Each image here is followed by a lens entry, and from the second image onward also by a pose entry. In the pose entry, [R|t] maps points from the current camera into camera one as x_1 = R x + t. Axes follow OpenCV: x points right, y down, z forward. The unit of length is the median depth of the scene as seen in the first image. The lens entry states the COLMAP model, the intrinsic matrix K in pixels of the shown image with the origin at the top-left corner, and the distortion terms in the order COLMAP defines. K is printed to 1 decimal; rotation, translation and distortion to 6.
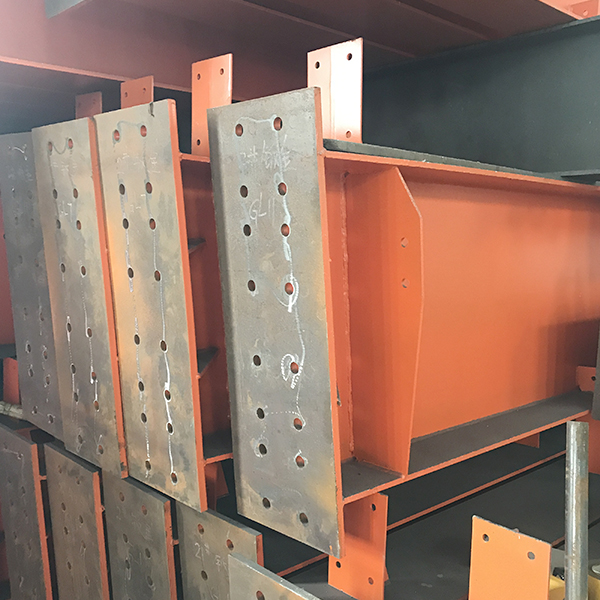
lens RADIAL K [[695.5, 0, 282.4], [0, 695.5, 301.6], [0, 0, 1]] dist [0.102718, -0.253446]
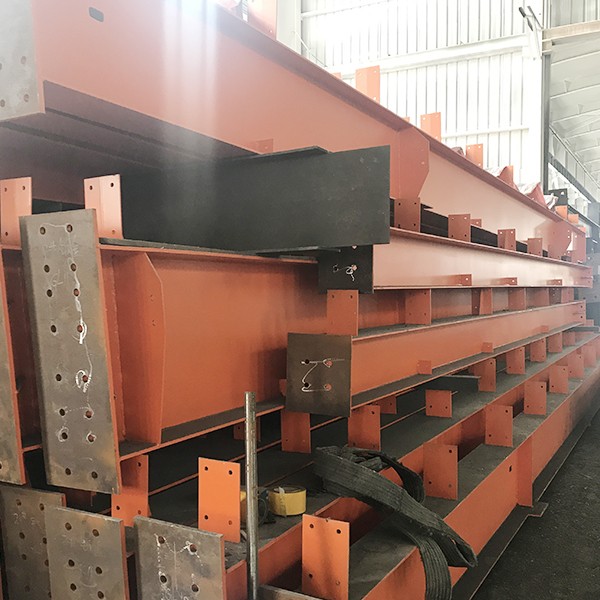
lens RADIAL K [[695.5, 0, 282.4], [0, 695.5, 301.6], [0, 0, 1]] dist [0.102718, -0.253446]
pose [[0.945520, -0.033083, 0.323878, -0.065705], [0.060017, 0.995486, -0.073527, 0.061412], [-0.319984, 0.088960, 0.943237, -0.631632]]
